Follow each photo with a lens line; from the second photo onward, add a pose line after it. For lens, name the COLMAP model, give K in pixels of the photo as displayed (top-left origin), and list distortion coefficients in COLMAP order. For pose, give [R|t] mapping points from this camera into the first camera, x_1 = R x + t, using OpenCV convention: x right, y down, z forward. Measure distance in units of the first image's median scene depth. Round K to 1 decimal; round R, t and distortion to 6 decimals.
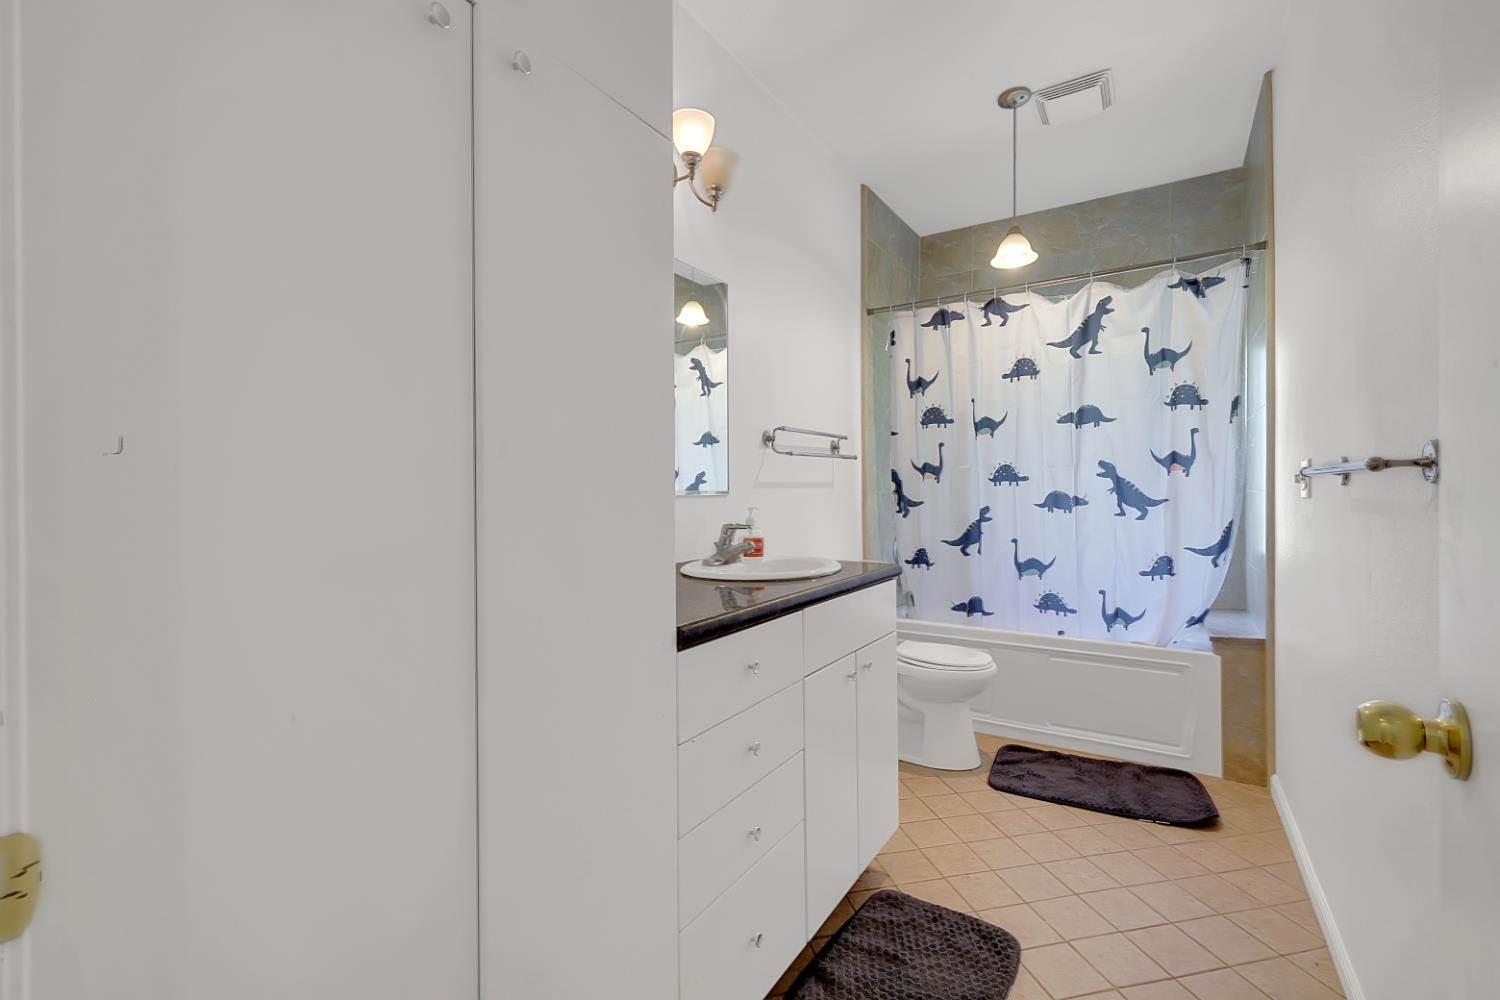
lens RADIAL K [[650.0, 0, 749.6], [0, 650.0, 496.6], [0, 0, 1]] dist [0.002575, -0.001551]
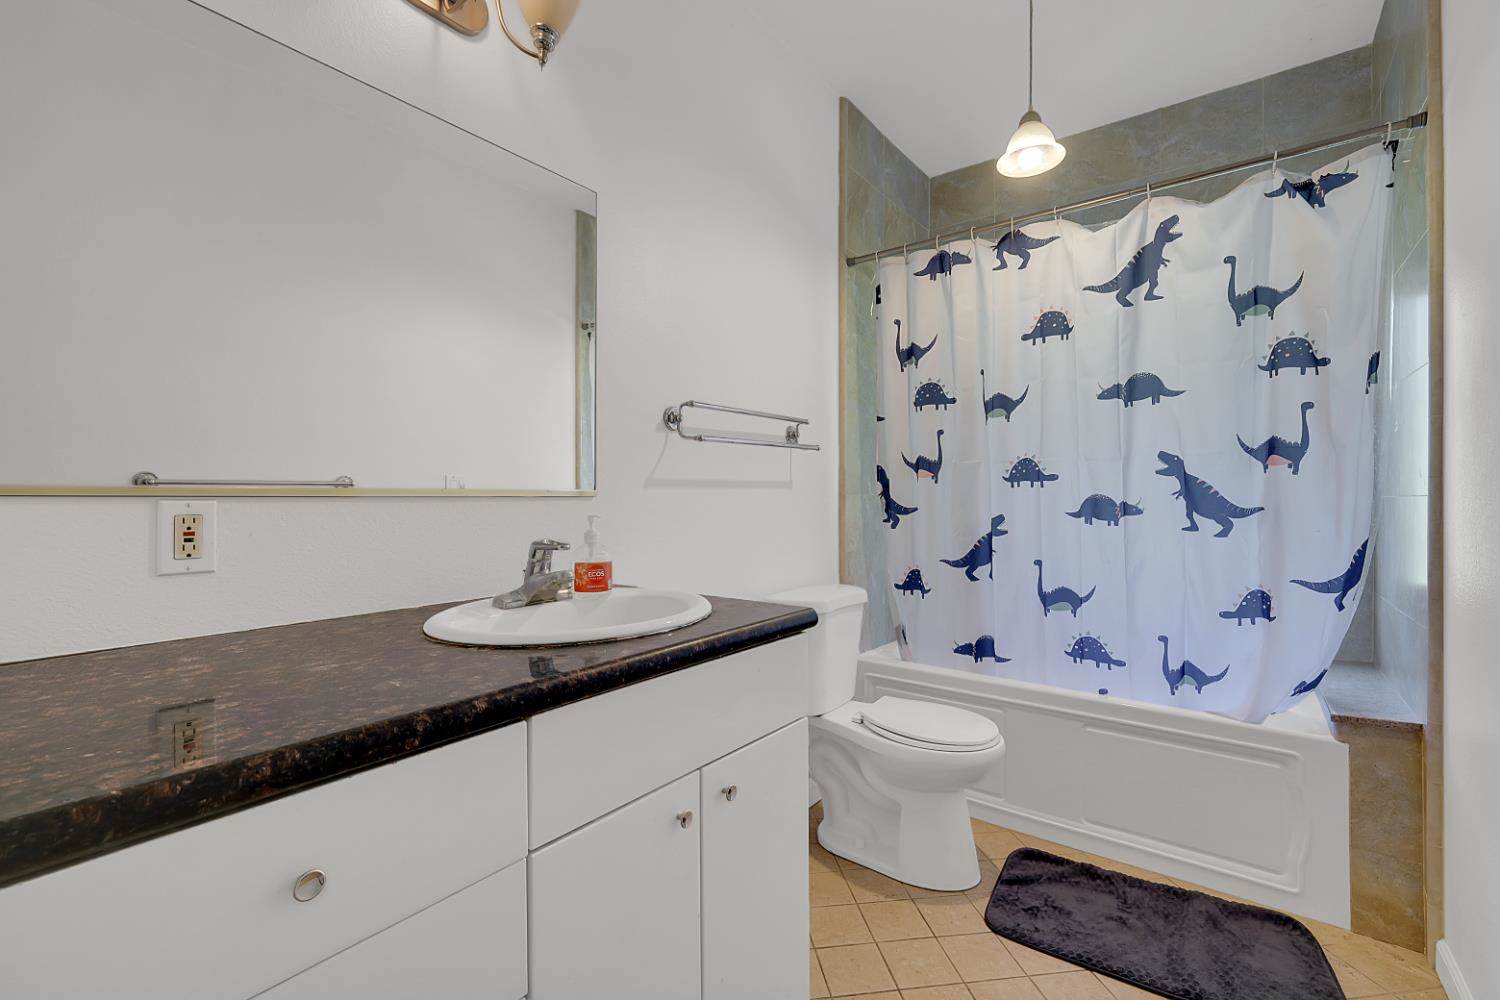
lens RADIAL K [[650.0, 0, 746.6], [0, 650.0, 498.1], [0, 0, 1]] dist [0.002575, -0.001551]
pose [[0.996501, 0.006932, -0.083299, 0.157017], [-0.007249, 0.999968, -0.003504, 0.000697], [0.083272, 0.004096, 0.996518, 0.270006]]
